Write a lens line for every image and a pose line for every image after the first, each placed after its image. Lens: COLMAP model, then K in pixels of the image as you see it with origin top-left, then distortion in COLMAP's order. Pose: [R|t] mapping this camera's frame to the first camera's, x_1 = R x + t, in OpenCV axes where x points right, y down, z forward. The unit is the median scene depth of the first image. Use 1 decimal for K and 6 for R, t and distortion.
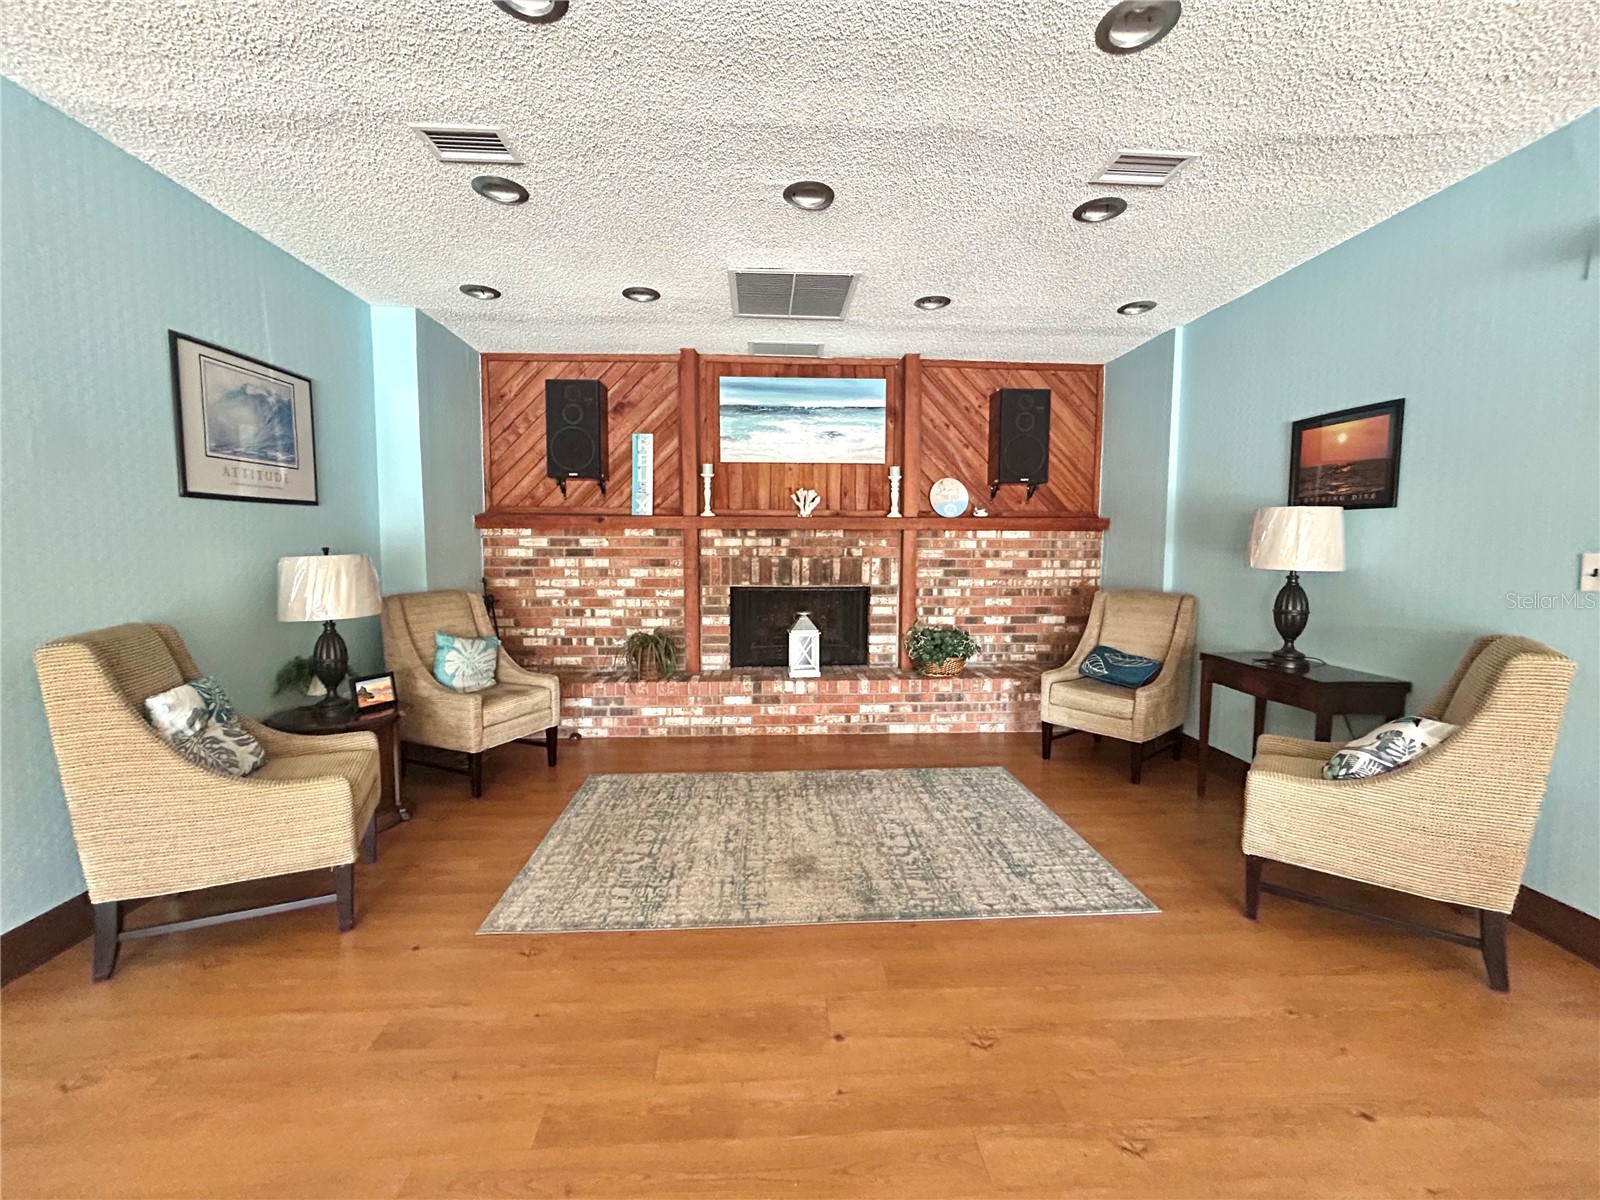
lens RADIAL K [[653.3, 0, 795.5], [0, 653.3, 604.0], [0, 0, 1]] dist [-0.002549, 0.000808]
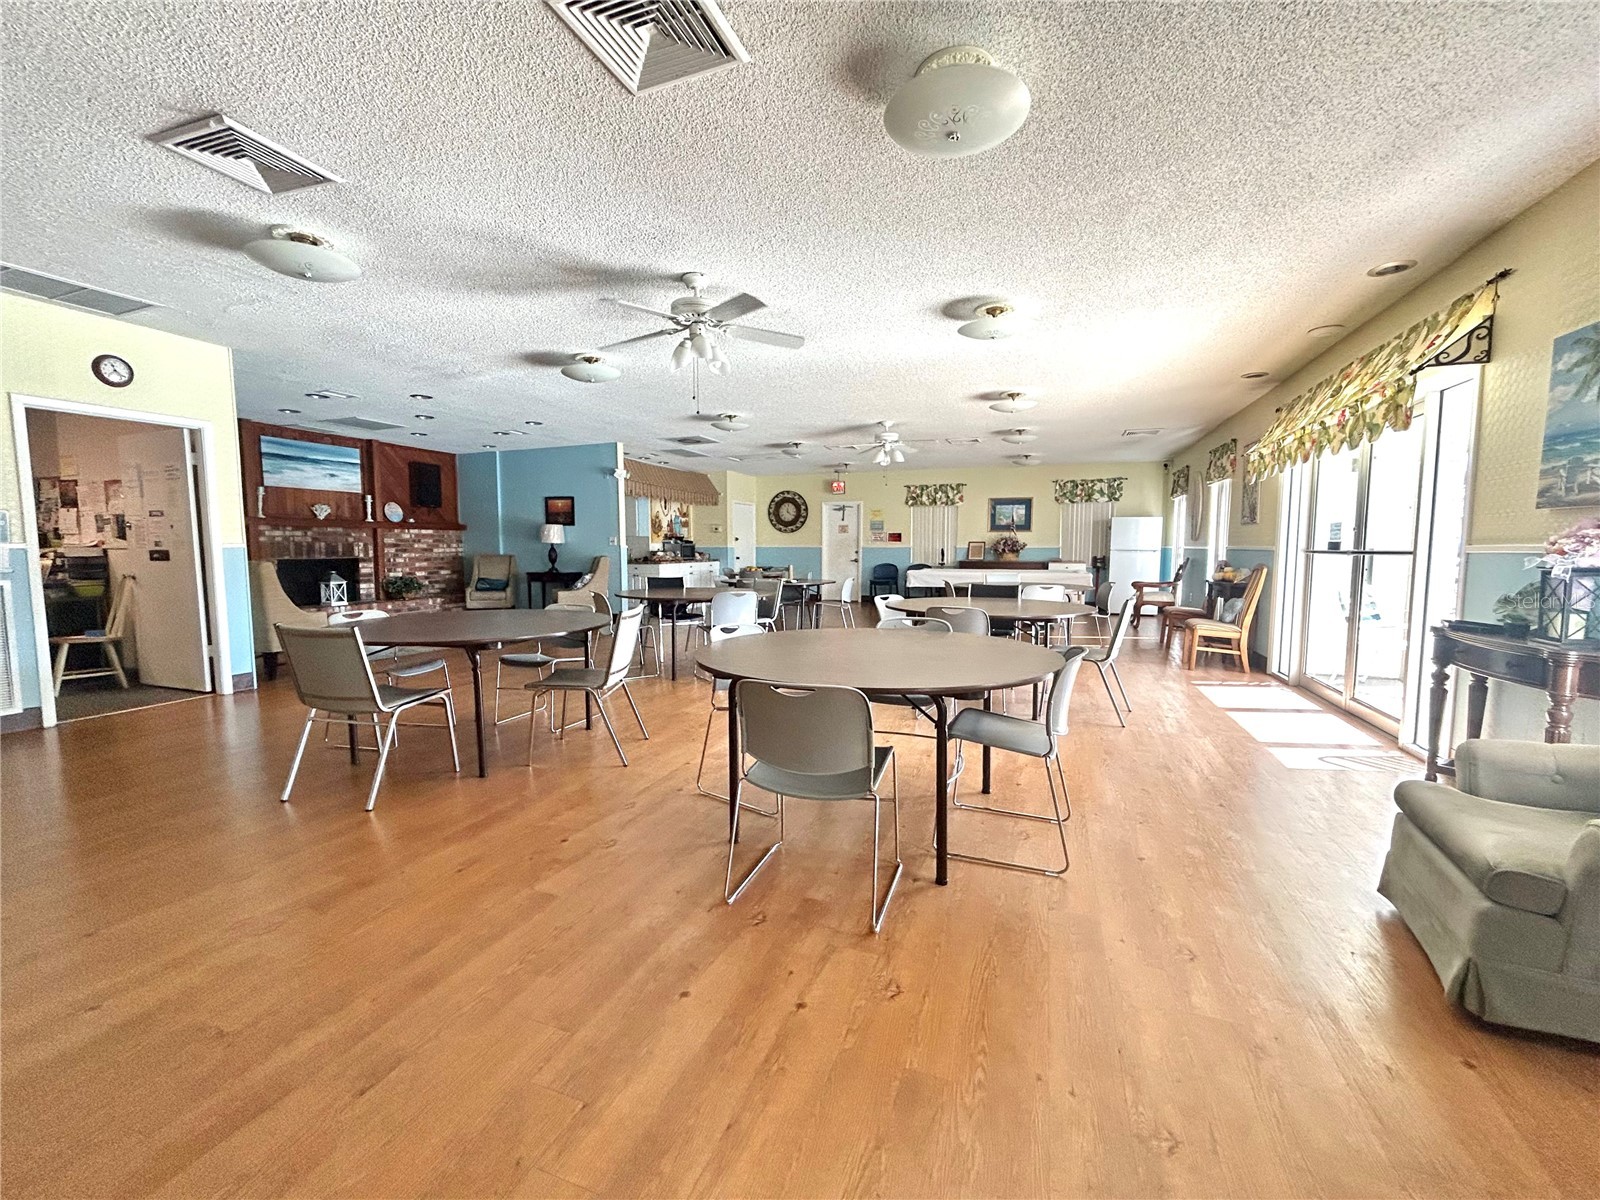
lens RADIAL K [[653.3, 0, 794.3], [0, 653.3, 599.0], [0, 0, 1]] dist [-0.002549, 0.000808]
pose [[0.420129, -0.076687, 0.904219, -1.081797], [0.085197, 0.995355, 0.044831, 0.115543], [-0.903456, 0.058202, 0.424711, -0.936521]]
